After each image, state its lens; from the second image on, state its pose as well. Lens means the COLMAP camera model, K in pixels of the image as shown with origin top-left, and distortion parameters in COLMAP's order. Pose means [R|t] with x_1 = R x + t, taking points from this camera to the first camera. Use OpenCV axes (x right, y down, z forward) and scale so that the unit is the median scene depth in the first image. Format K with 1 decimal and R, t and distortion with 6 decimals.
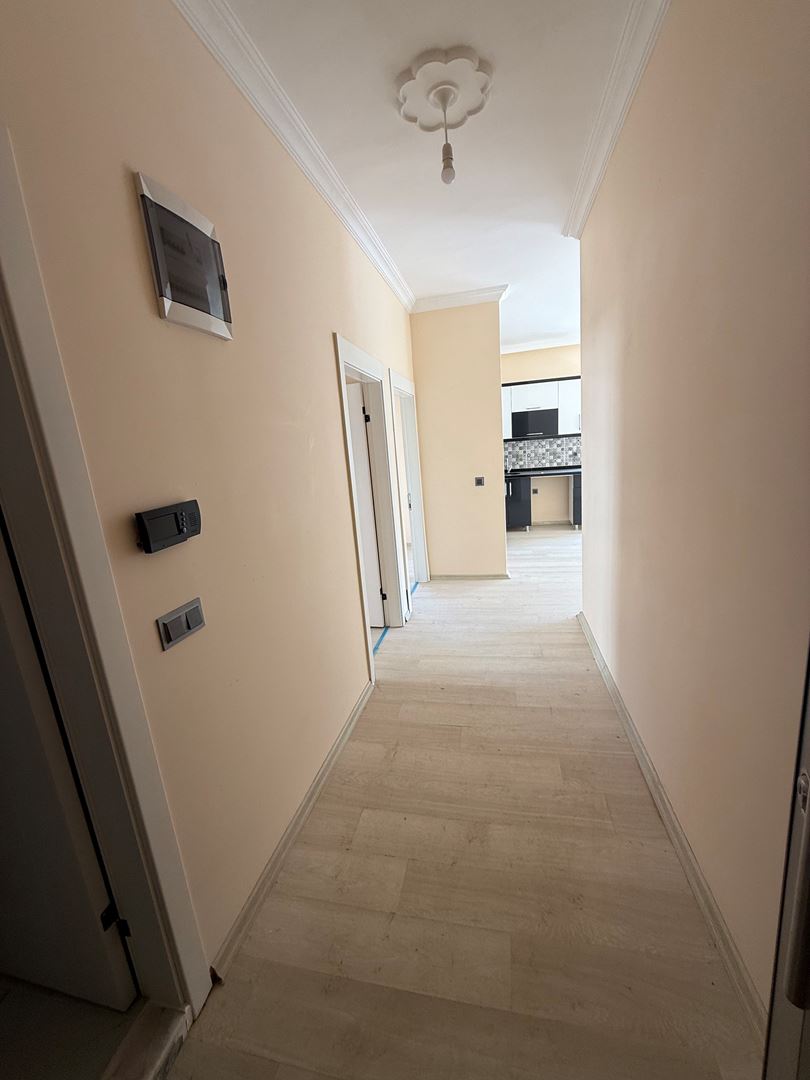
lens RADIAL K [[425.7, 0, 400.1], [0, 425.7, 539.6], [0, 0, 1]] dist [-0.001665, 0.000378]
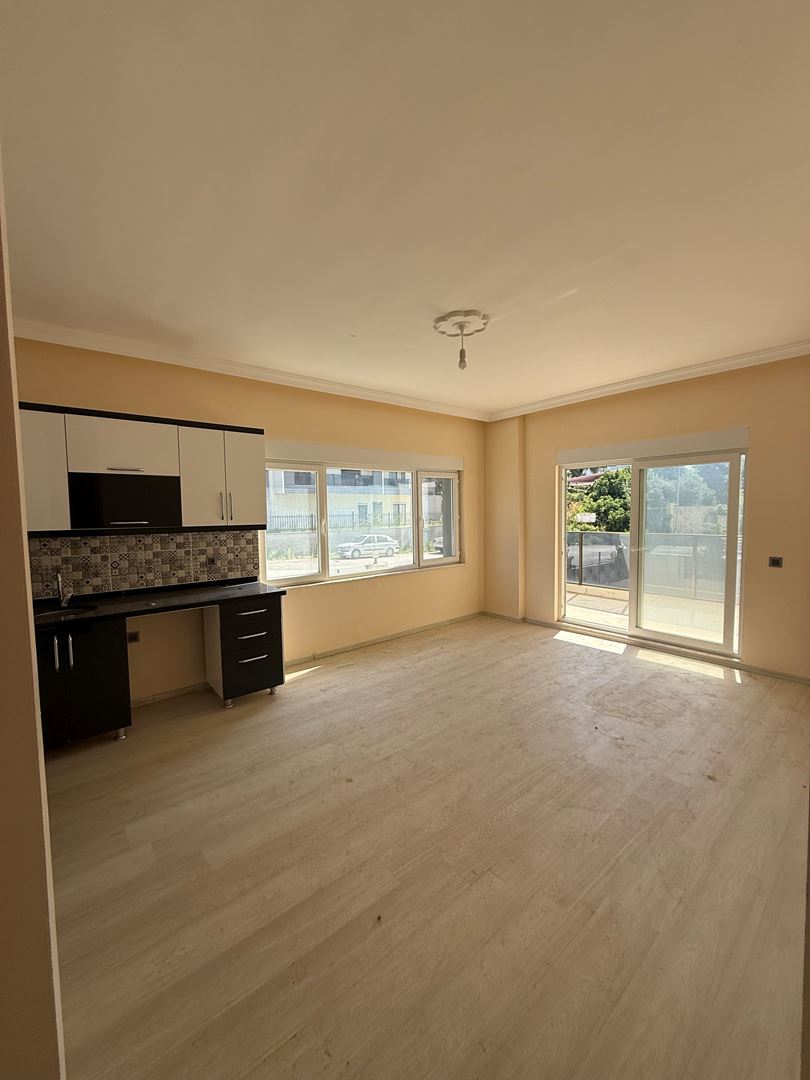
lens RADIAL K [[425.7, 0, 401.9], [0, 425.7, 541.8], [0, 0, 1]] dist [-0.001665, 0.000378]
pose [[0.618180, 0.012795, 0.785933, 0.128170], [0.131909, 0.983999, -0.119773, -0.126059], [-0.774890, 0.177713, 0.606601, 0.465038]]
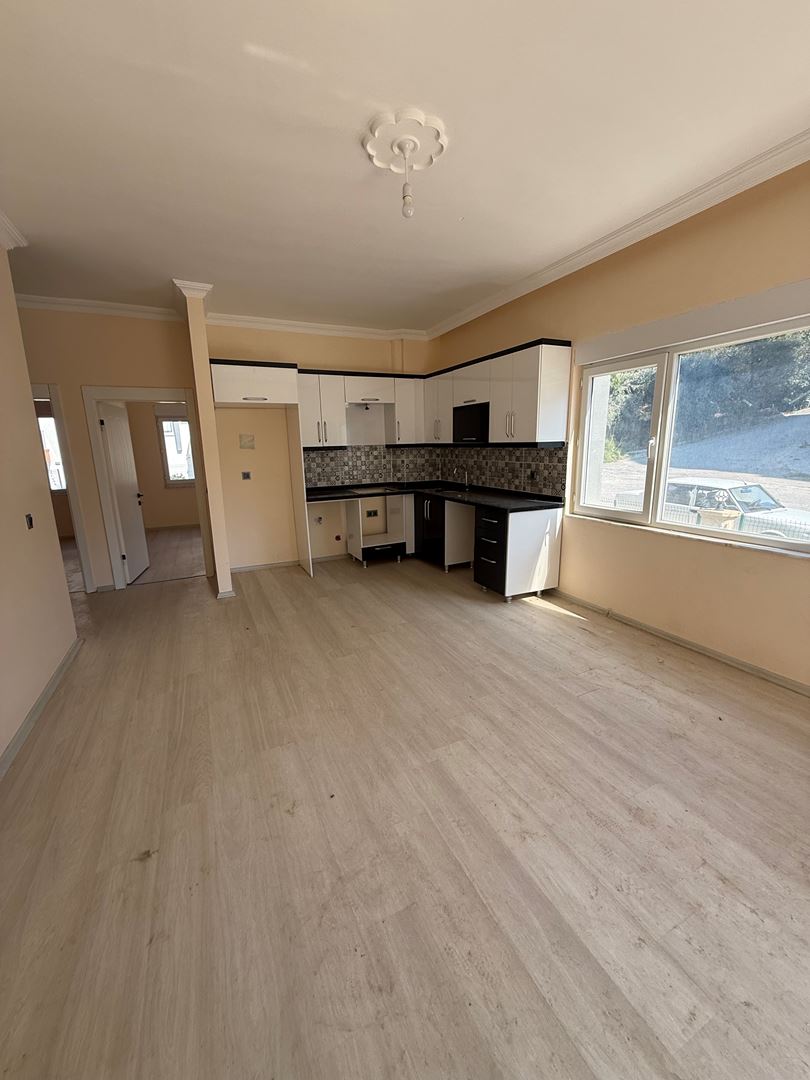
lens RADIAL K [[425.7, 0, 404.9], [0, 425.7, 537.7], [0, 0, 1]] dist [-0.001665, 0.000378]
pose [[0.617029, 0.232863, -0.751698, 0.777735], [-0.191396, 0.970940, 0.143674, -0.165313], [0.763310, 0.055221, 0.643668, 0.465121]]
